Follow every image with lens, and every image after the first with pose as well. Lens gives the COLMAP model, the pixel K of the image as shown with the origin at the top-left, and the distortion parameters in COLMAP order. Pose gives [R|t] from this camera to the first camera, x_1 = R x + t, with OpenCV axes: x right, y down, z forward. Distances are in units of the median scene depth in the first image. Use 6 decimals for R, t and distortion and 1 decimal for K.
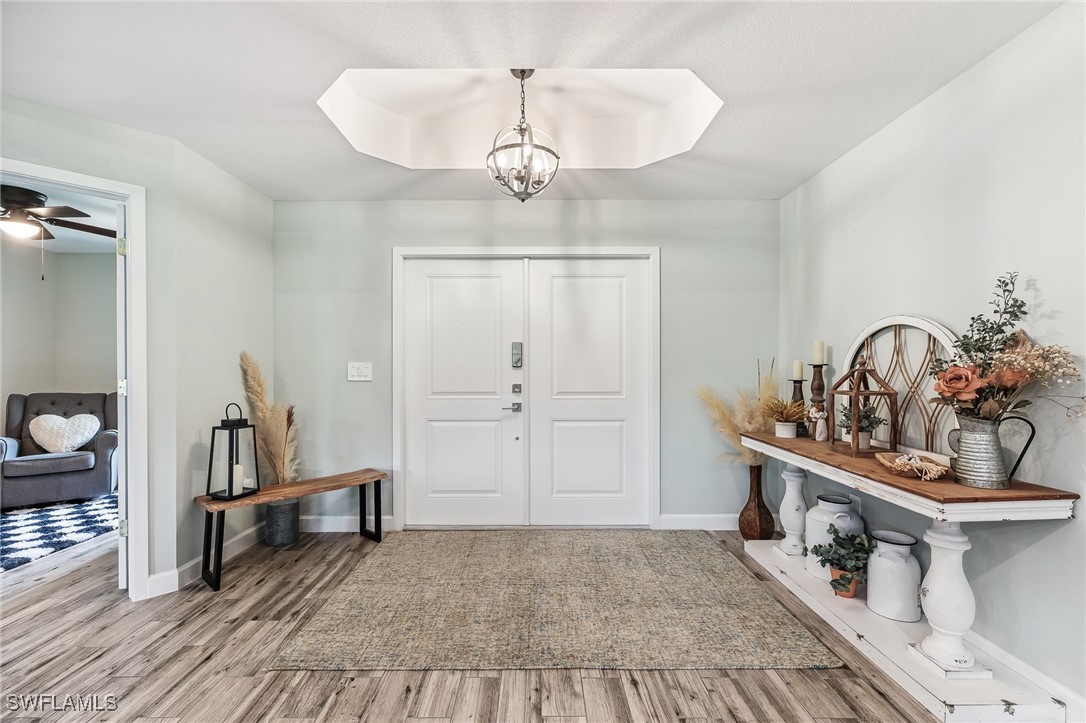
lens RADIAL K [[461.7, 0, 540.1], [0, 461.7, 365.7], [0, 0, 1]] dist [0.000665, 0.000201]
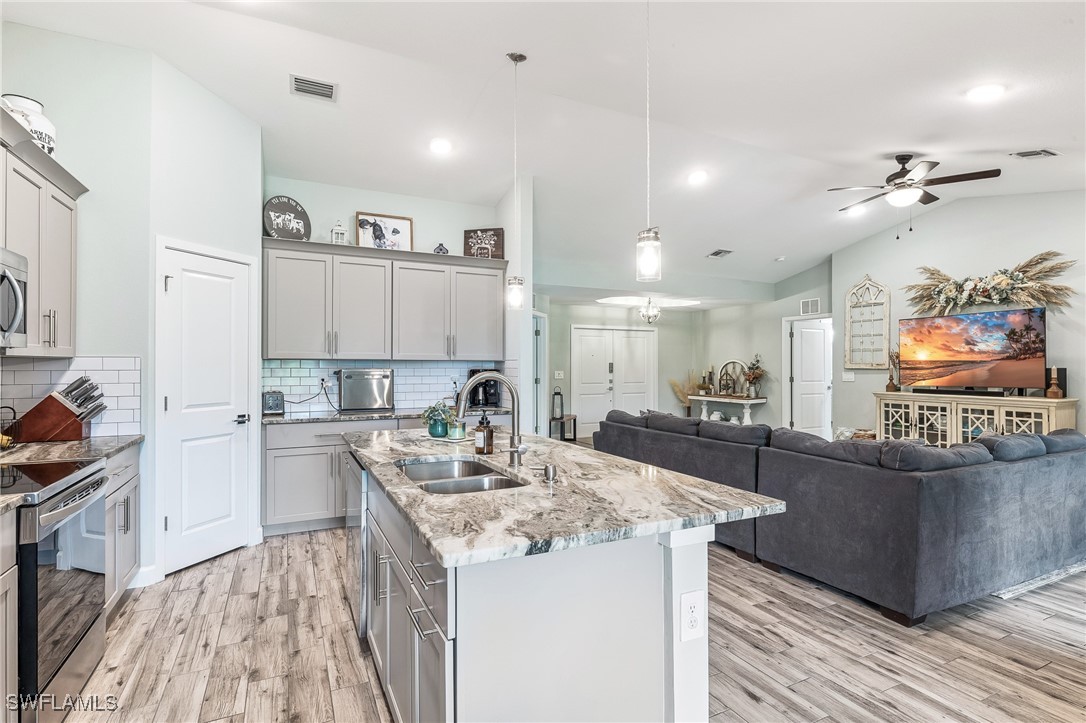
lens RADIAL K [[529.9, 0, 543.7], [0, 529.9, 365.4], [0, 0, 1]] dist [-0.006205, 0.000358]
pose [[0.900153, 0.000433, 0.435573, -1.787978], [-0.001417, 0.999997, 0.001935, -0.045038], [-0.435571, -0.002359, 0.900151, -1.582458]]
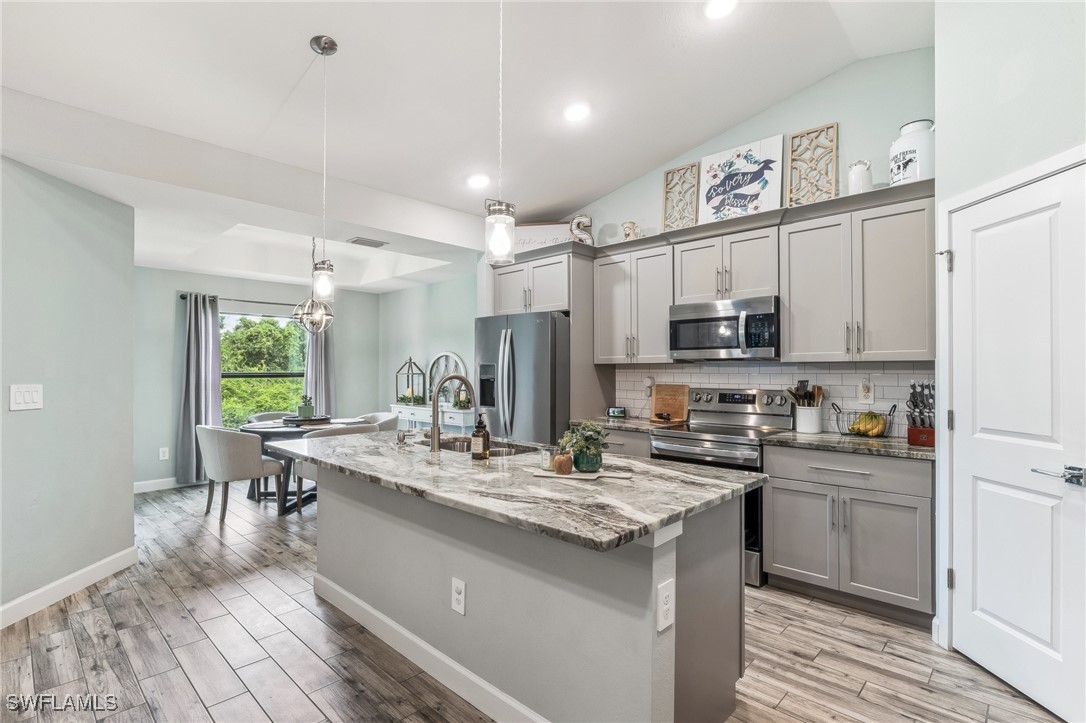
lens RADIAL K [[529.9, 0, 543.7], [0, 529.9, 365.4], [0, 0, 1]] dist [-0.006205, 0.000358]
pose [[-0.696584, -0.004346, -0.717462, -1.018642], [0.002478, 0.999961, -0.008463, -0.041804], [0.717471, -0.007673, -0.696546, -0.205248]]
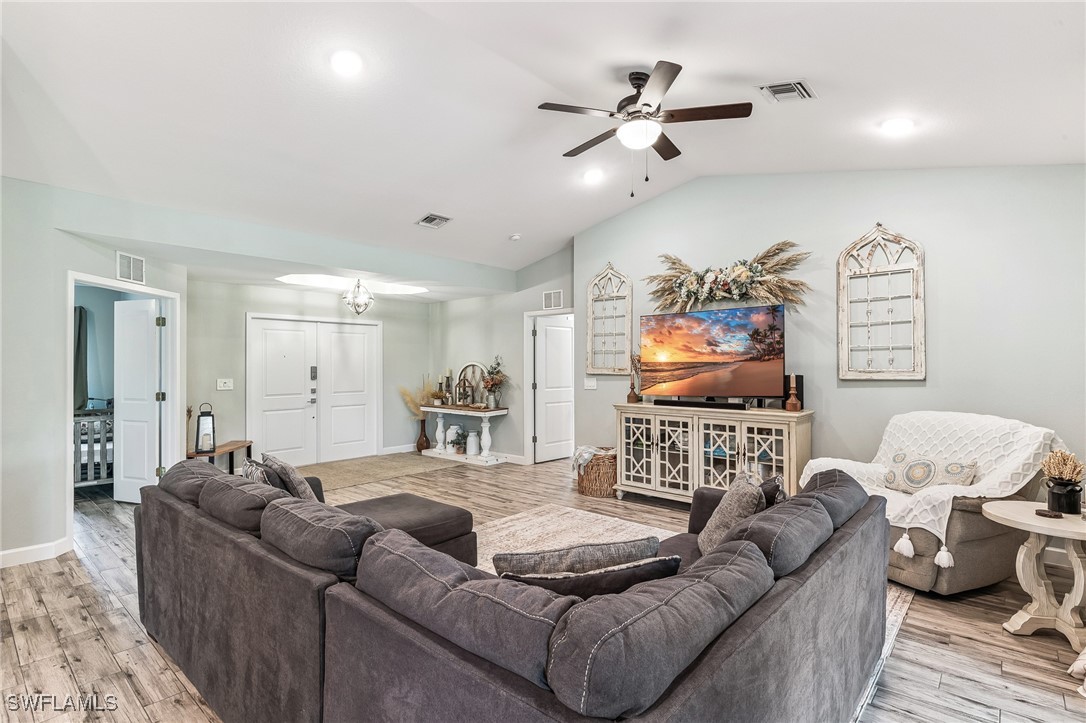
lens RADIAL K [[529.9, 0, 543.7], [0, 529.9, 365.4], [0, 0, 1]] dist [-0.006205, 0.000358]
pose [[0.665815, -0.002565, 0.746113, -1.121603], [-0.000260, 0.999993, 0.003670, -0.068205], [-0.746117, -0.002637, 0.665809, -1.234202]]
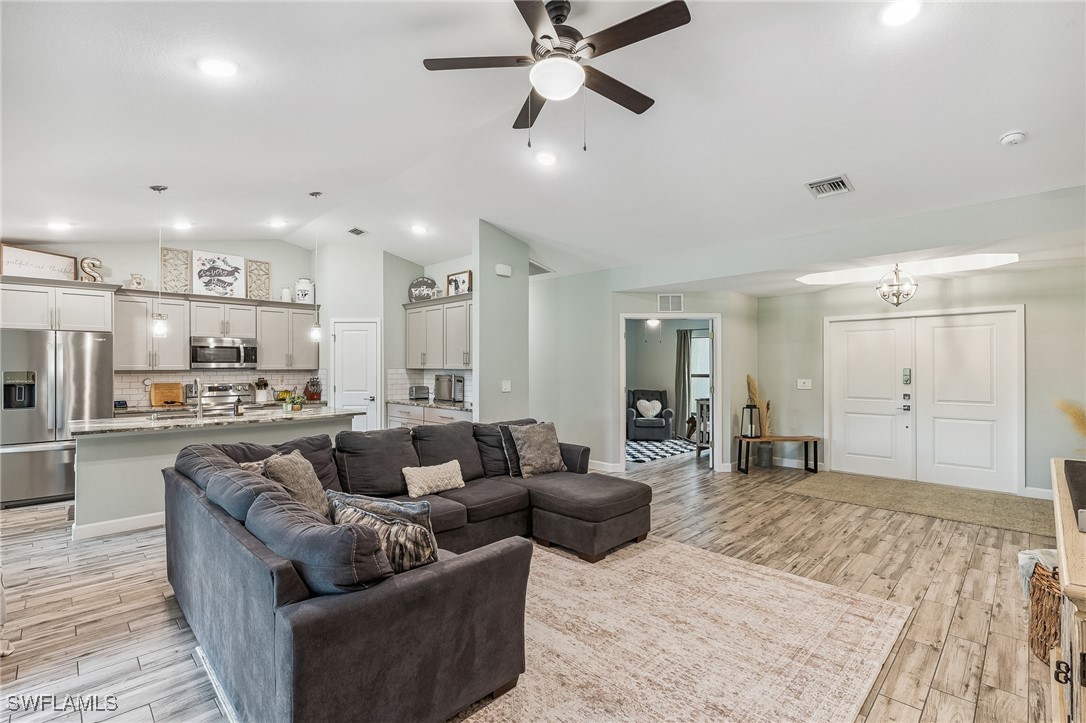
lens RADIAL K [[494.1, 0, 545.6], [0, 494.1, 367.0], [0, 0, 1]] dist [-0.002105, -0.000353]
pose [[0.704304, -0.000920, -0.709898, 0.316383], [0.002811, 0.999995, 0.001493, -0.067546], [0.709893, -0.003047, 0.704303, -1.245628]]
